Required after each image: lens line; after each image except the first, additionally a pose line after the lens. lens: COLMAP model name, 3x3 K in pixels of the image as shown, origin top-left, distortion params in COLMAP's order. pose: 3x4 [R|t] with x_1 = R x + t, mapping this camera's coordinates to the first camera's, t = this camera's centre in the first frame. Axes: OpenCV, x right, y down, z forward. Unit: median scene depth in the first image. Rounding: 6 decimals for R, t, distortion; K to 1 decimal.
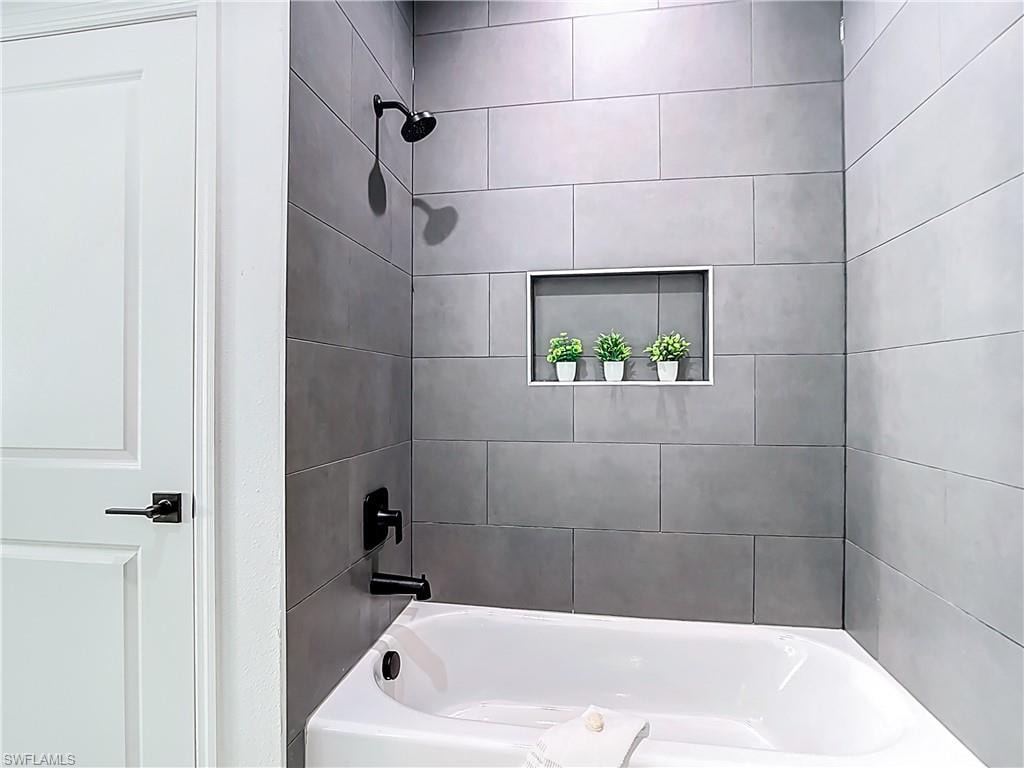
lens RADIAL K [[536.3, 0, 511.7], [0, 536.3, 383.8], [0, 0, 1]] dist [-0.024544, 0.004177]
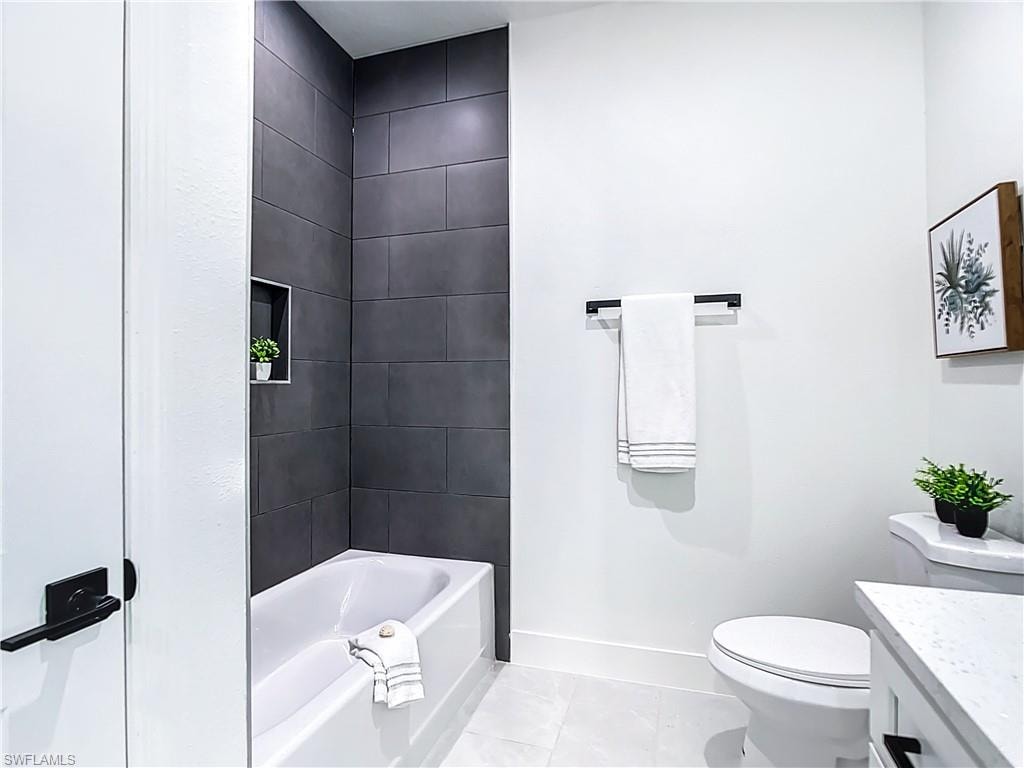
lens RADIAL K [[536.3, 0, 513.8], [0, 536.3, 381.8], [0, 0, 1]] dist [-0.024544, 0.004177]
pose [[0.143283, 0.005306, 0.989668, -0.766132], [-0.001592, 0.999986, -0.005131, 0.003540], [-0.989681, -0.000841, 0.143289, 0.325616]]
